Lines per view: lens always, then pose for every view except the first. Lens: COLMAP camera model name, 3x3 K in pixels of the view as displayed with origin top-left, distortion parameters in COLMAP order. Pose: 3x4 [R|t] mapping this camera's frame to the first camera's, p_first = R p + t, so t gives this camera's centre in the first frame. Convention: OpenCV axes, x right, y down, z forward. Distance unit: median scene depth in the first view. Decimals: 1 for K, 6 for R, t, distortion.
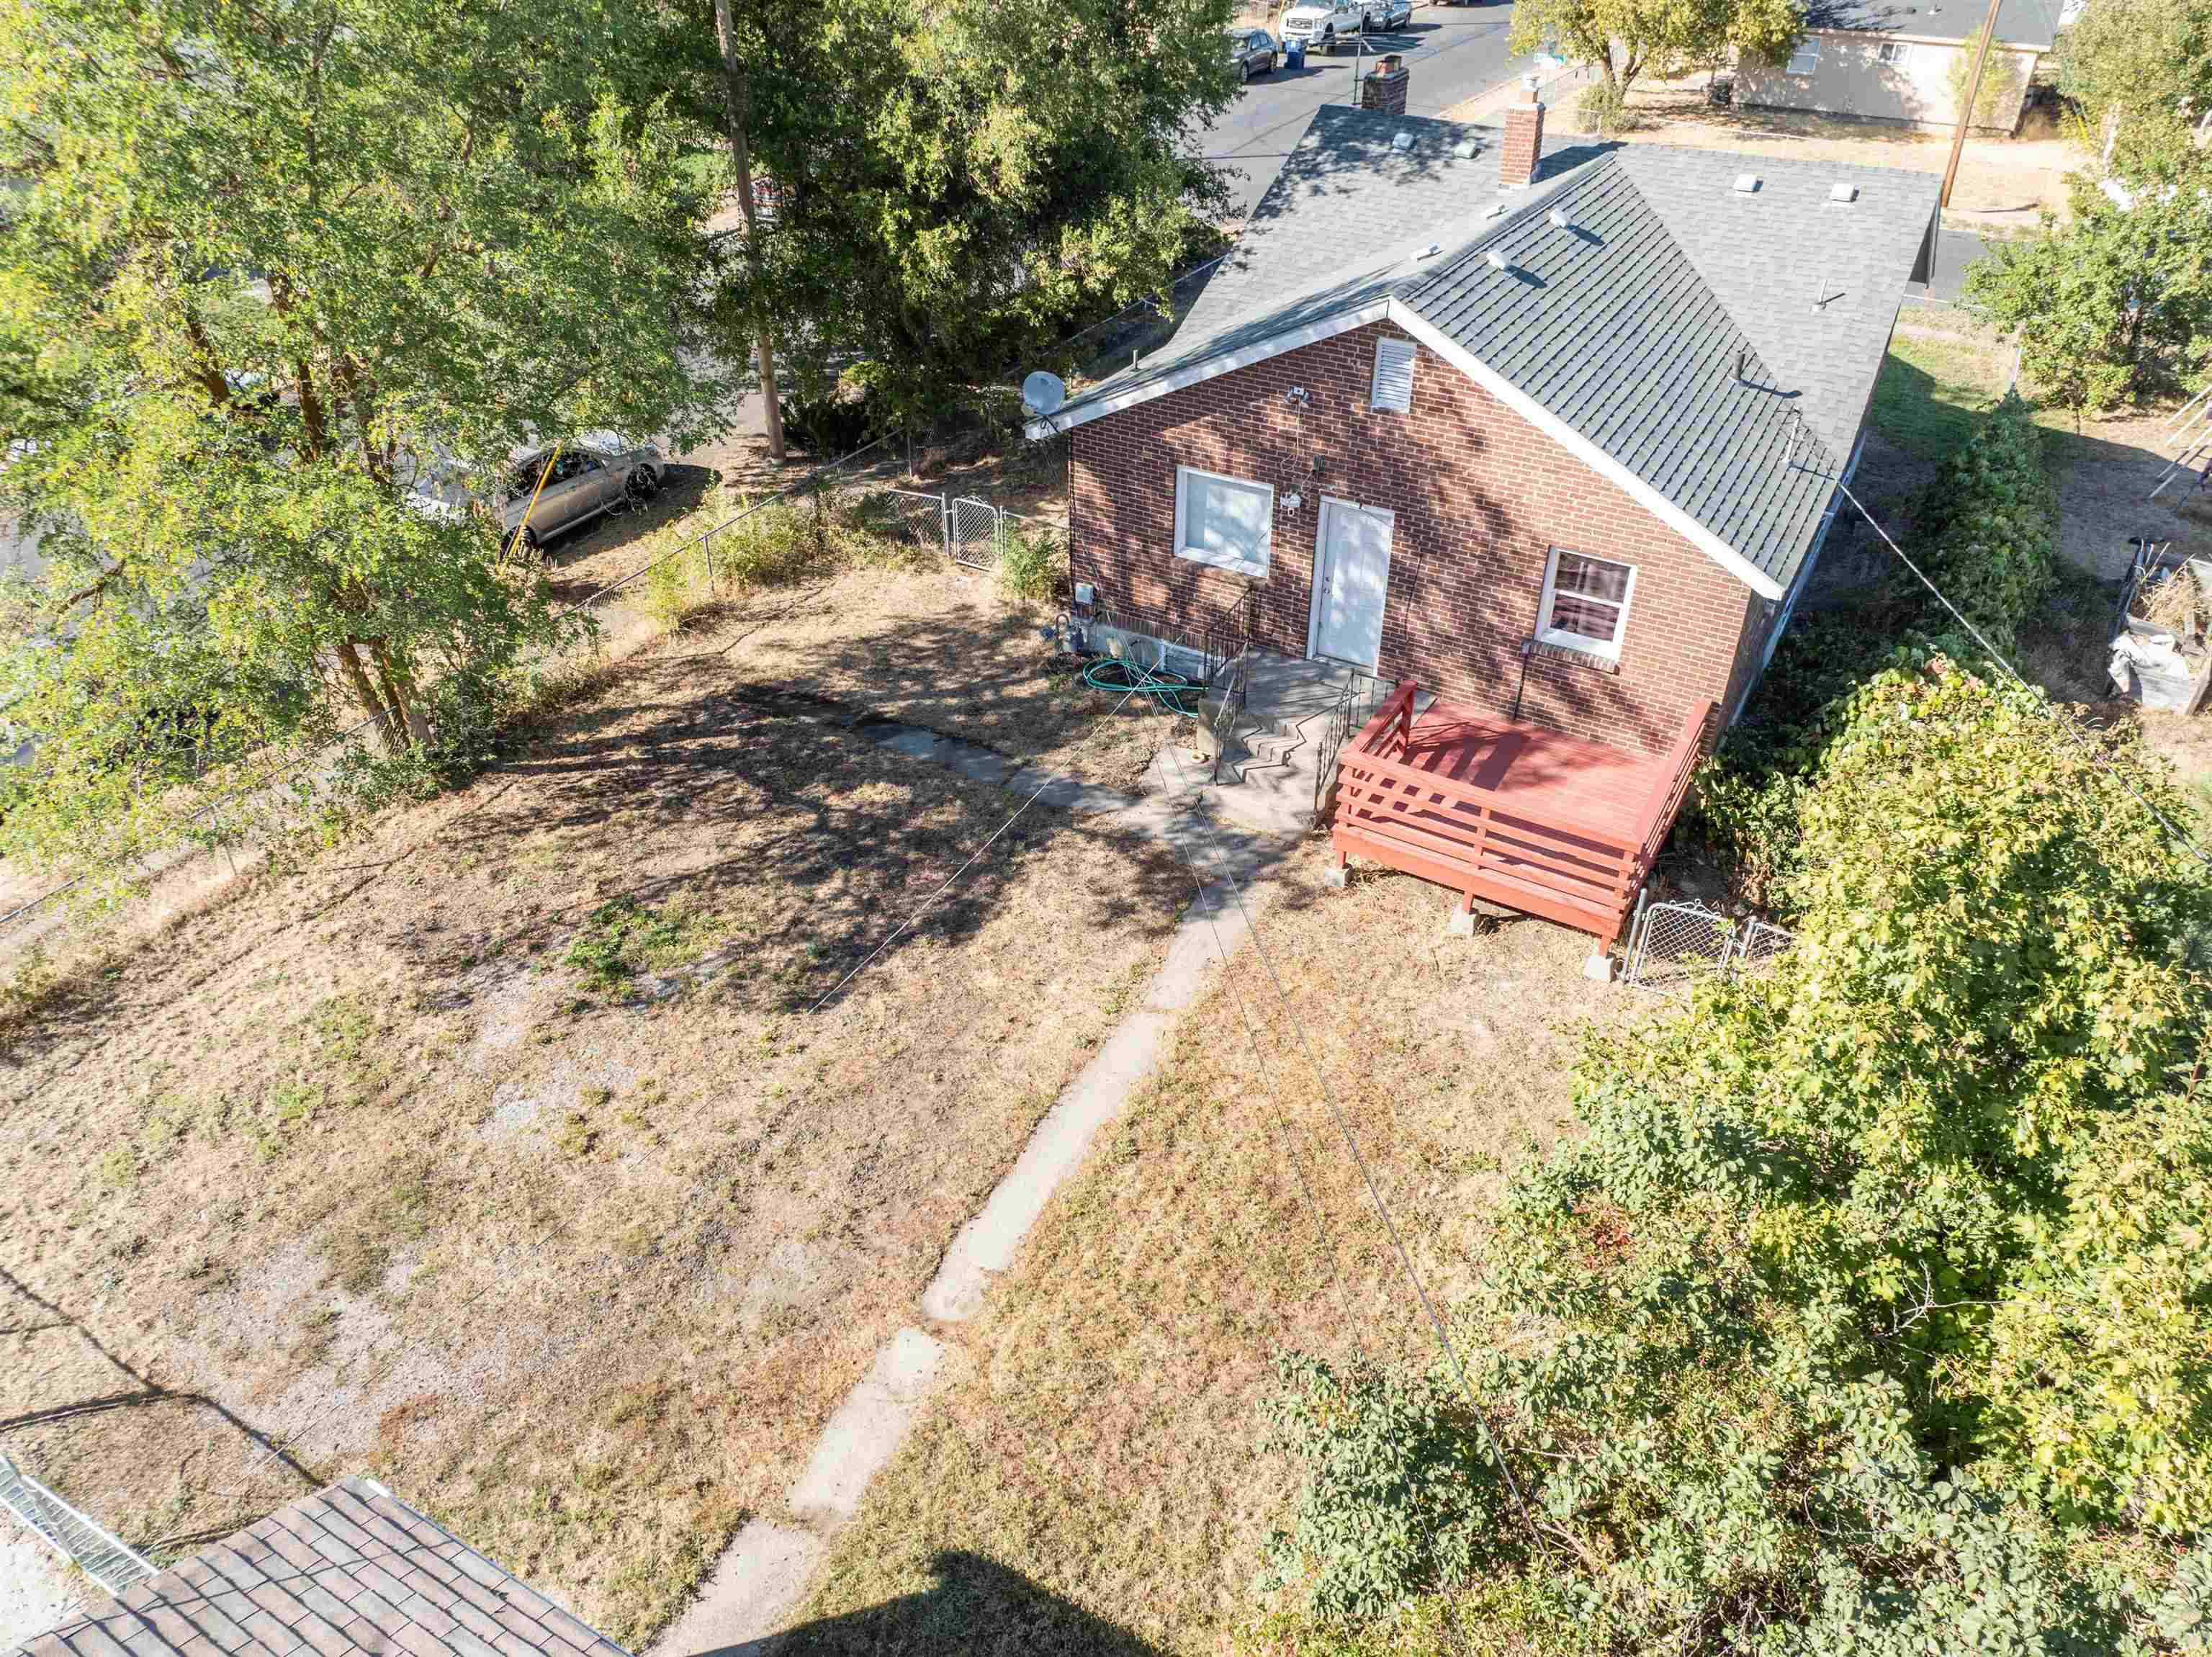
lens RADIAL K [[1575.3, 0, 1106.0], [0, 1575.3, 828.5], [0, 0, 1]] dist [-0.029975, 0.001403]
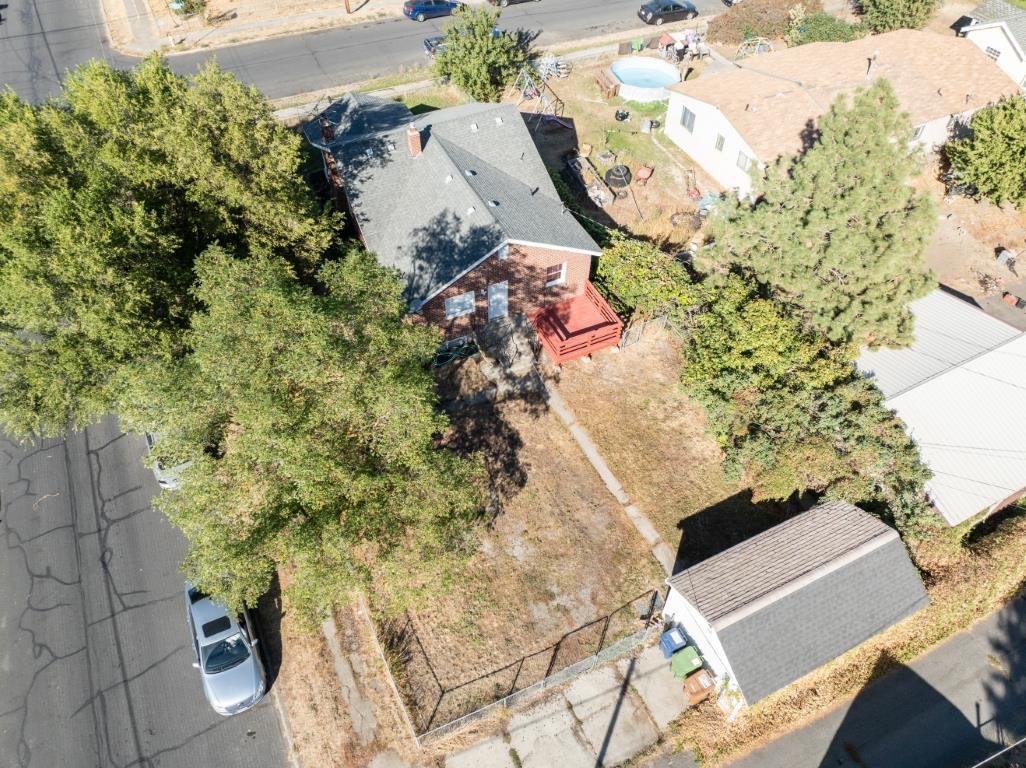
lens RADIAL K [[720.2, 0, 513.0], [0, 720.2, 384.0], [0, 0, 1]] dist [-0.003019, -0.003246]
pose [[0.571407, -0.631116, 0.524583, -0.918268], [0.463561, 0.775687, 0.428276, -0.791865], [-0.677204, -0.001544, 0.735794, -0.267229]]
